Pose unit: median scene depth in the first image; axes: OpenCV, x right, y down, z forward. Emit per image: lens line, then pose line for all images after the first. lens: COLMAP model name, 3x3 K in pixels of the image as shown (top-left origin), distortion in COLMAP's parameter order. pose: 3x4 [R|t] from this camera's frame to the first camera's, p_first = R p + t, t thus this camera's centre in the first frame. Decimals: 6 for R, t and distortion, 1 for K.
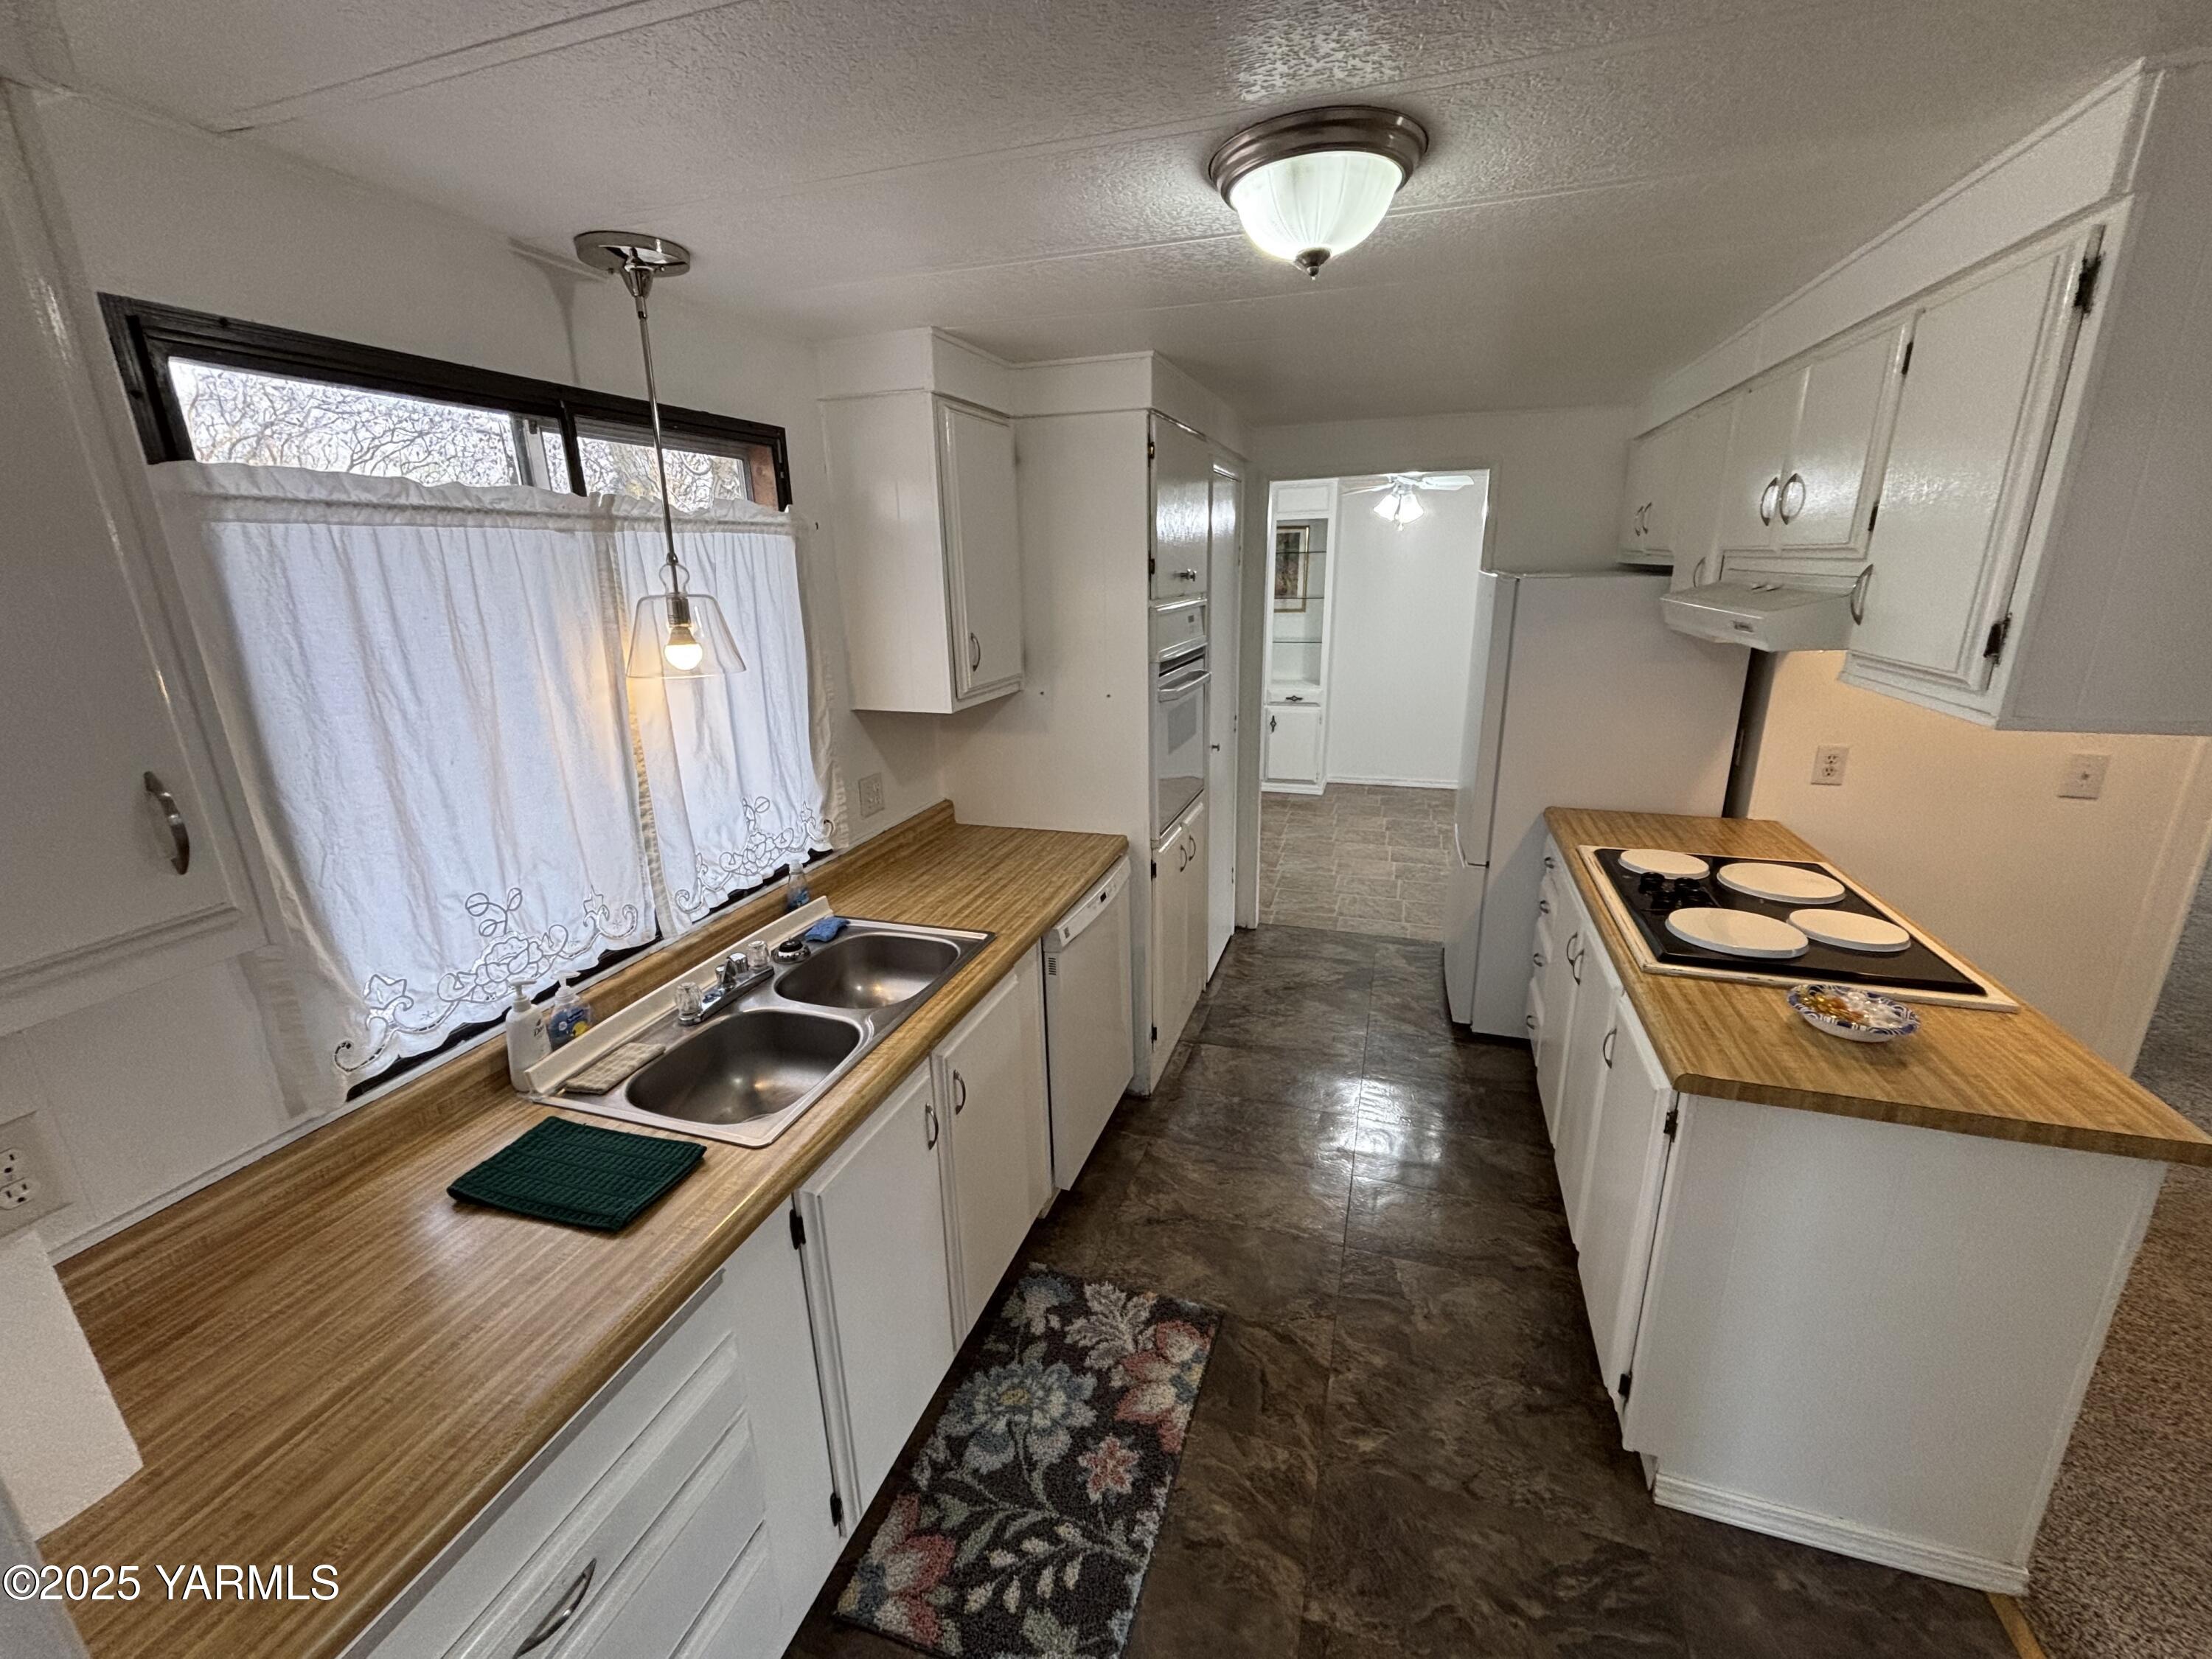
lens RADIAL K [[899.7, 0, 1129.5], [0, 899.7, 826.8], [0, 0, 1]] dist [0.004756, 0.001086]
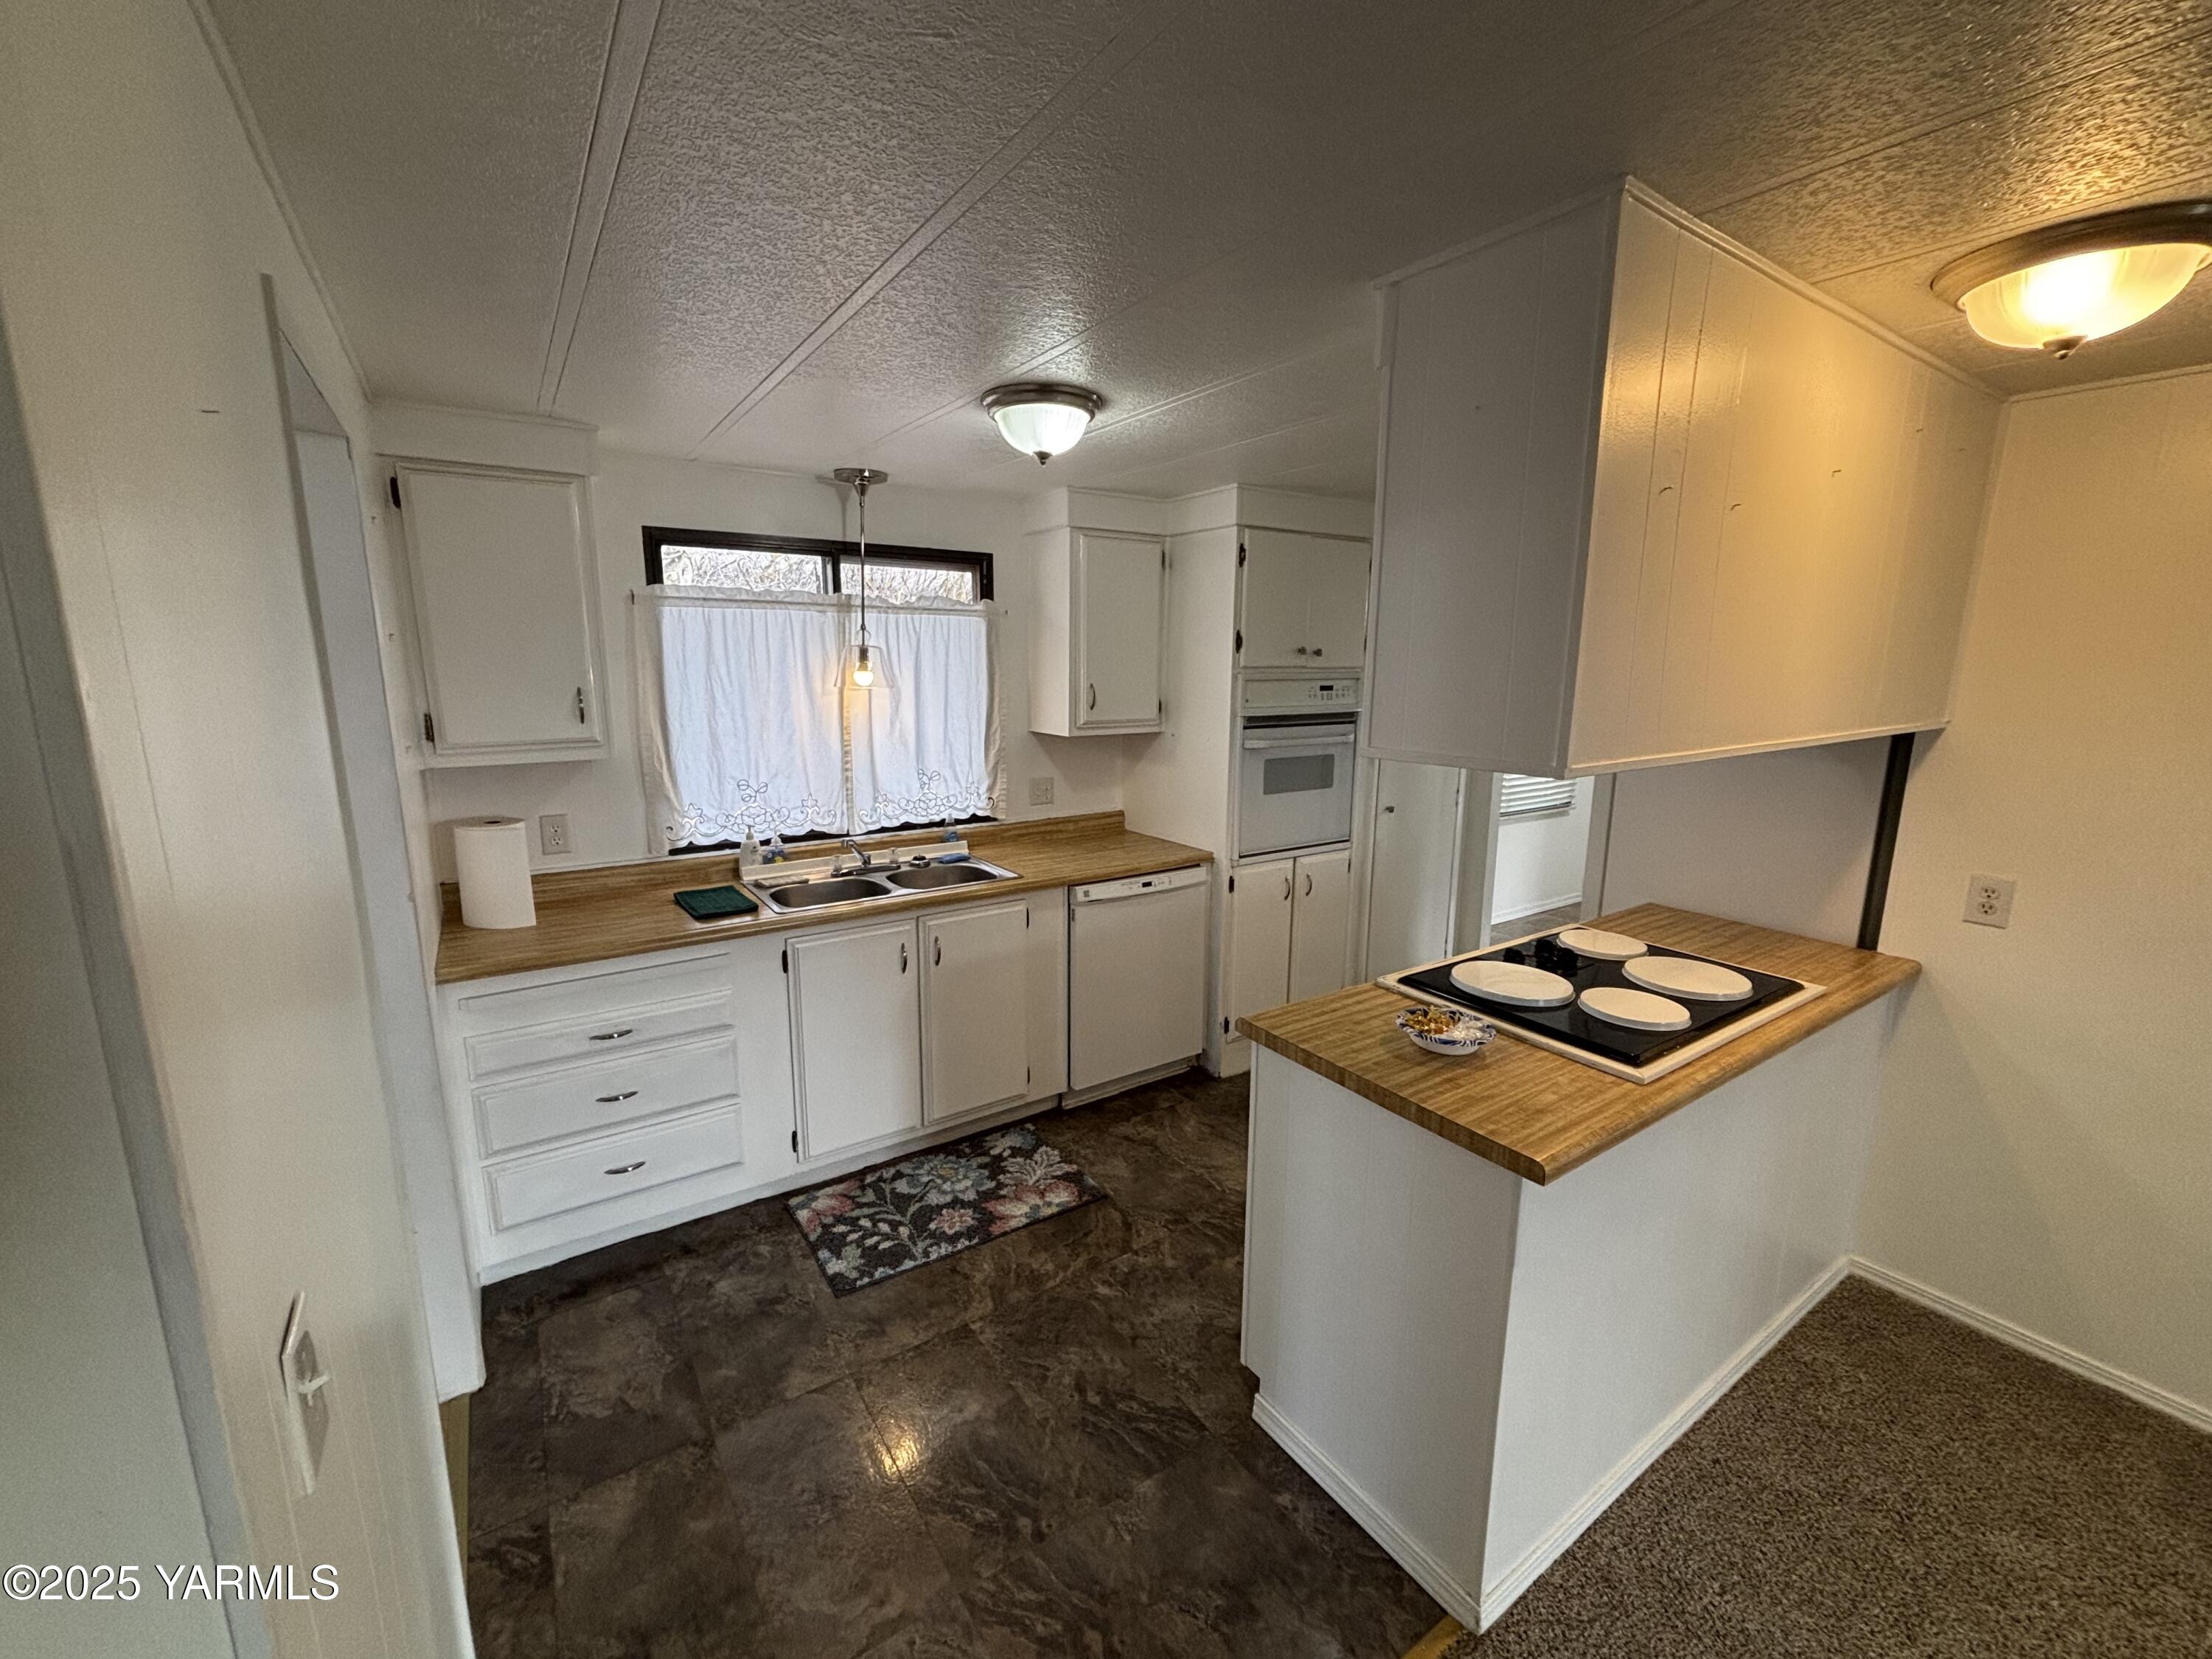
lens RADIAL K [[899.7, 0, 1138.5], [0, 899.7, 827.2], [0, 0, 1]] dist [0.004756, 0.001086]
pose [[0.803577, 0.135085, -0.579669, 0.993336], [-0.192399, 0.980573, -0.038207, 0.068400], [0.563246, 0.142230, 0.813956, -0.135370]]
